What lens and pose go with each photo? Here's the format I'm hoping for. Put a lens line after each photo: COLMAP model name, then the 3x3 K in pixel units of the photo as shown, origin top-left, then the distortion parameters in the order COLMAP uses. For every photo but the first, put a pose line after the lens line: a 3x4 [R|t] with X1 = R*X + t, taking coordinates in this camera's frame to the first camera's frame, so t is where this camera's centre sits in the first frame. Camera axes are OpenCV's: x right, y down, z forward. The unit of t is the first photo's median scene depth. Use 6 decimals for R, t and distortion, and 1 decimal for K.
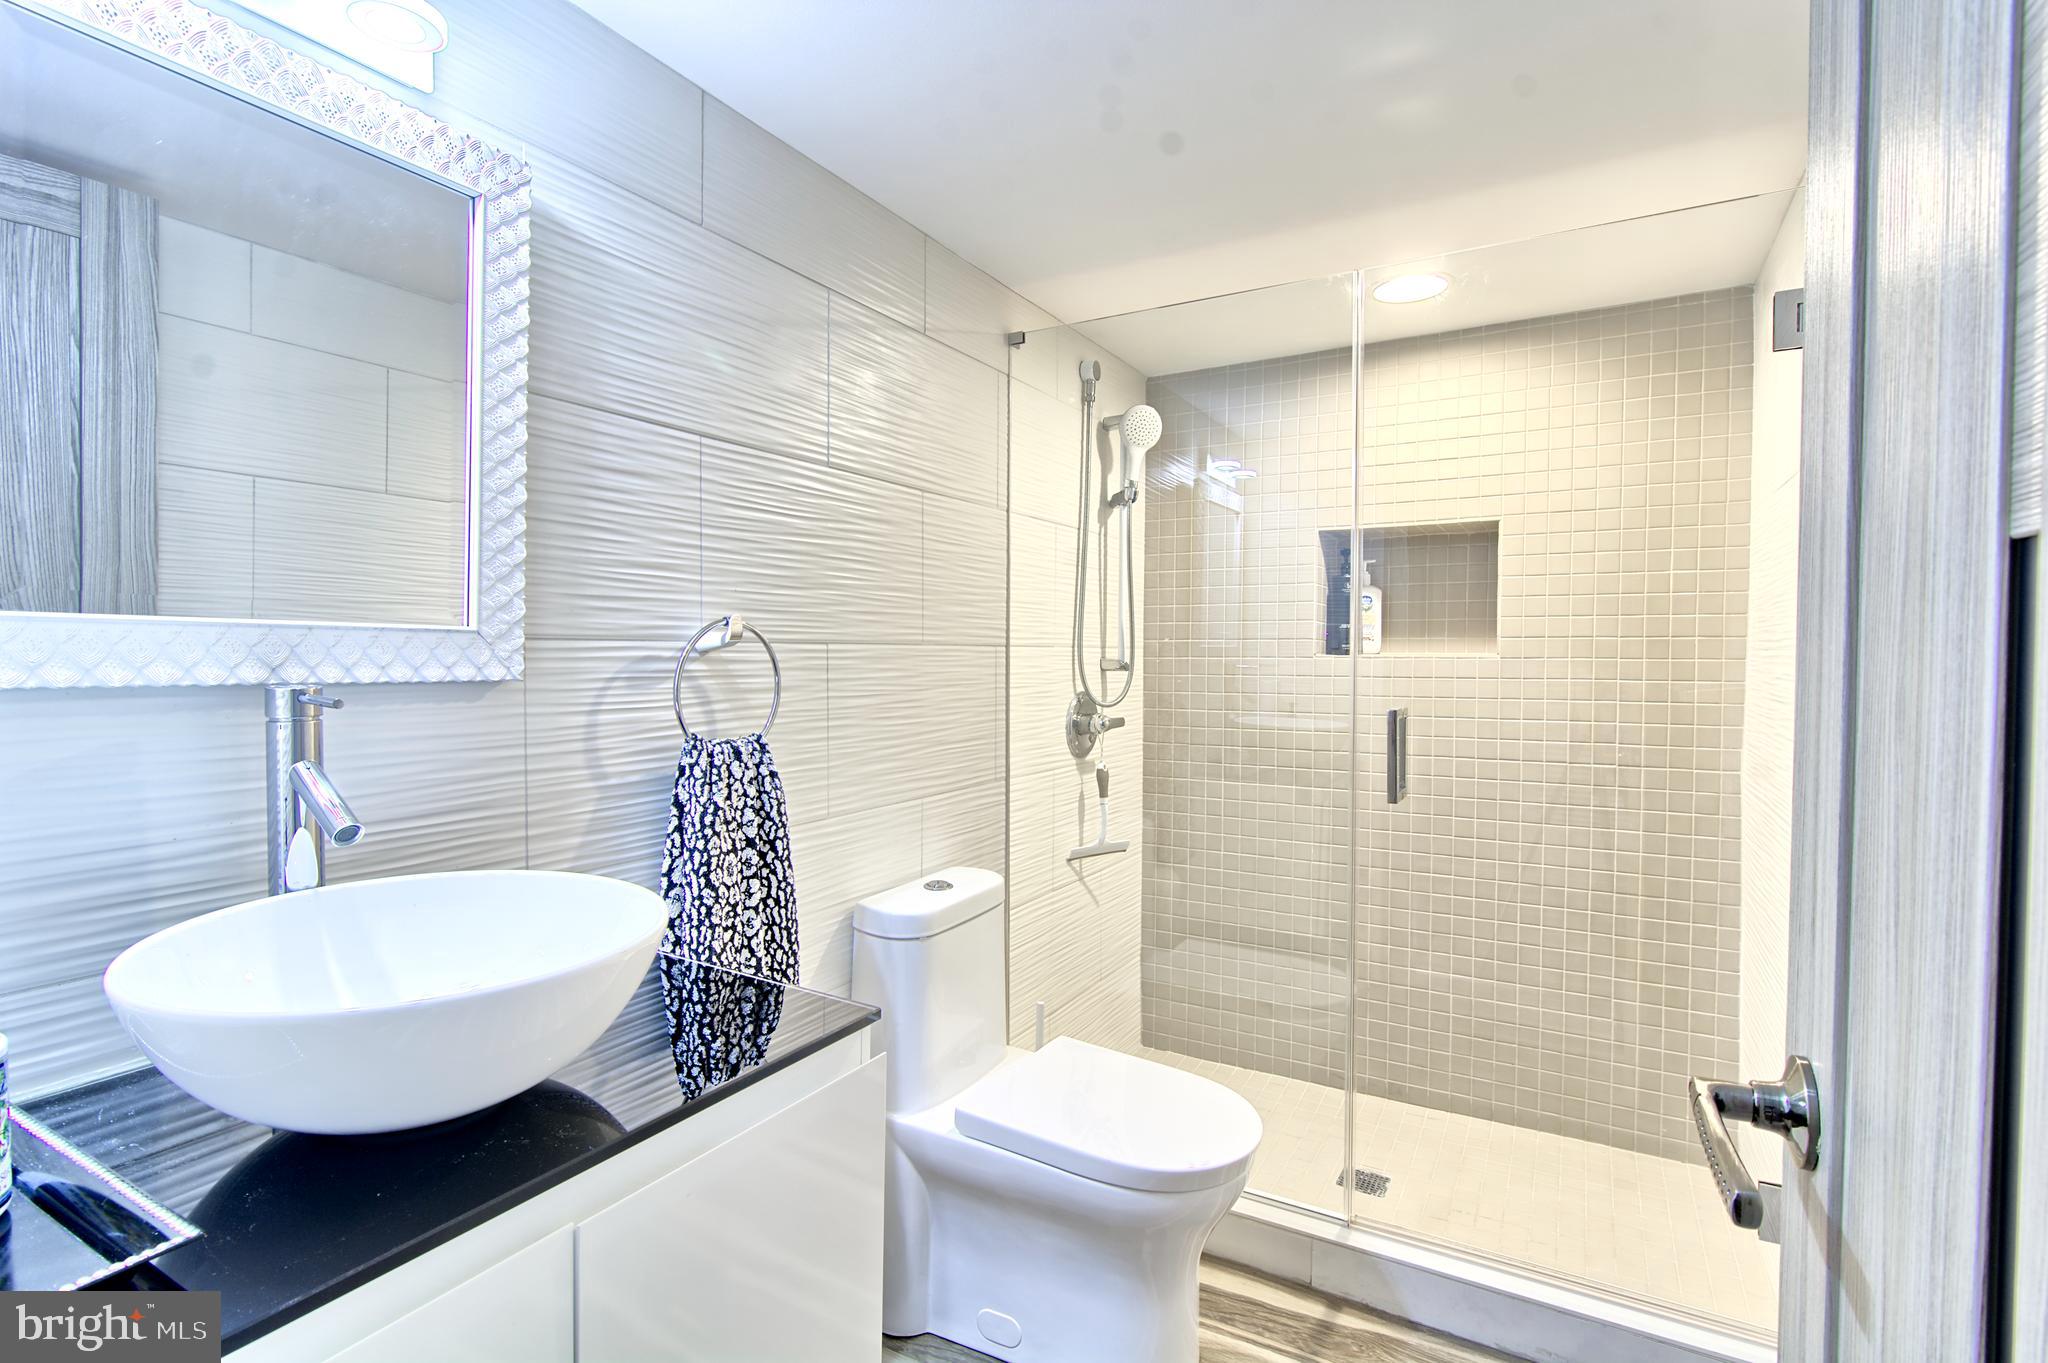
lens RADIAL K [[982.0, 0, 1024.0], [0, 982.0, 681.5], [0, 0, 1]] dist [0.011812, -0.004482]
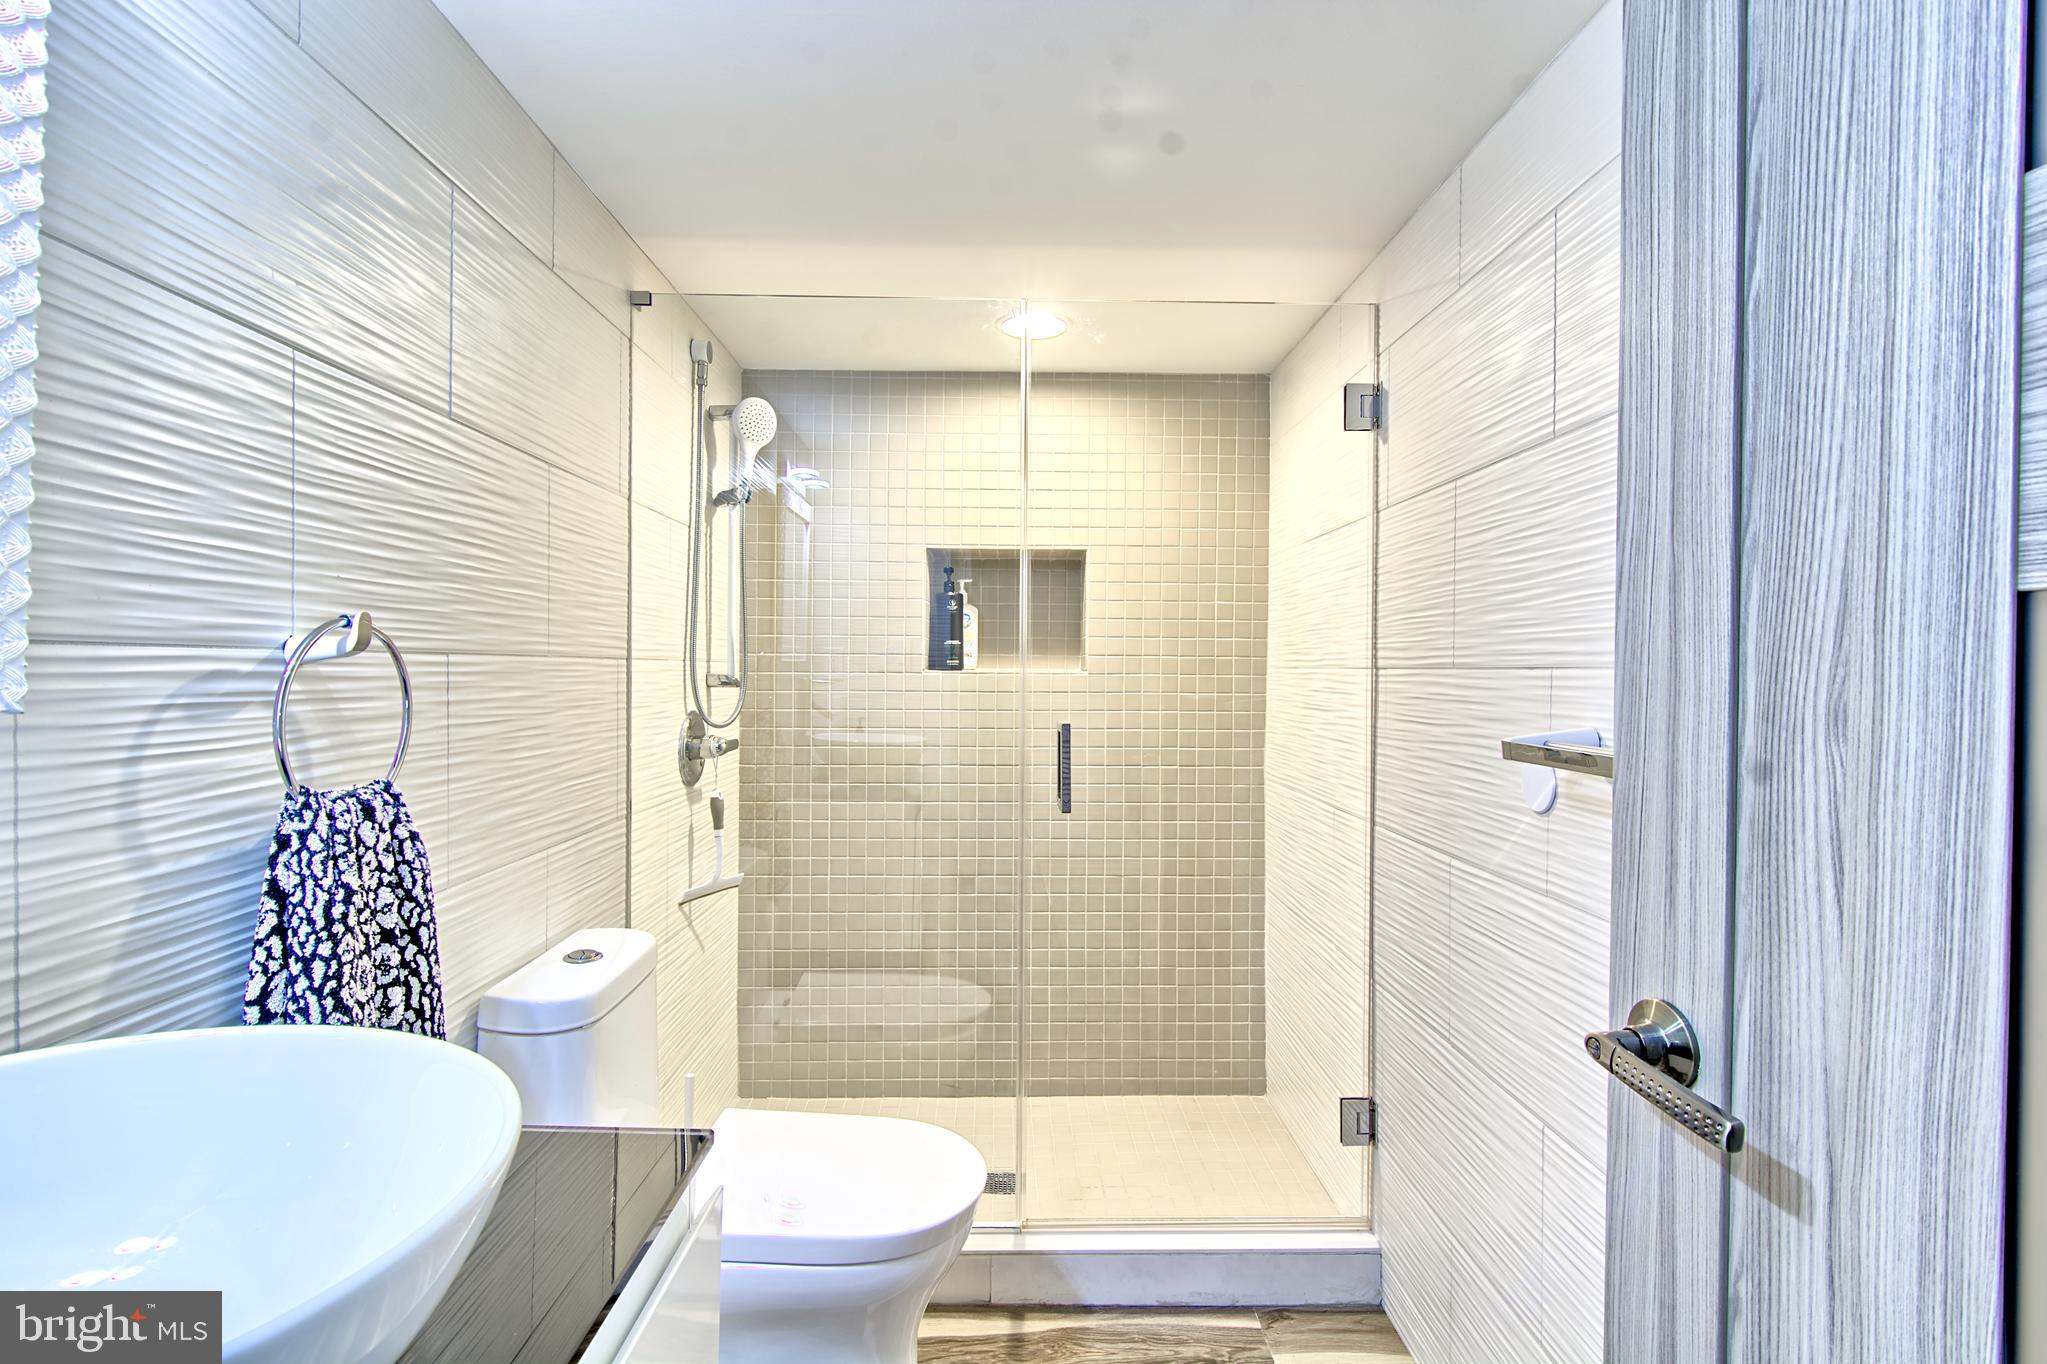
lens RADIAL K [[981.5, 0, 1023.5], [0, 981.5, 682.0], [0, 0, 1]] dist [0.011812, -0.004482]
pose [[0.856085, -0.002835, 0.516827, -0.245500], [0.009965, 0.999890, -0.011022, -0.005421], [-0.516739, 0.014586, 0.856019, 0.152818]]
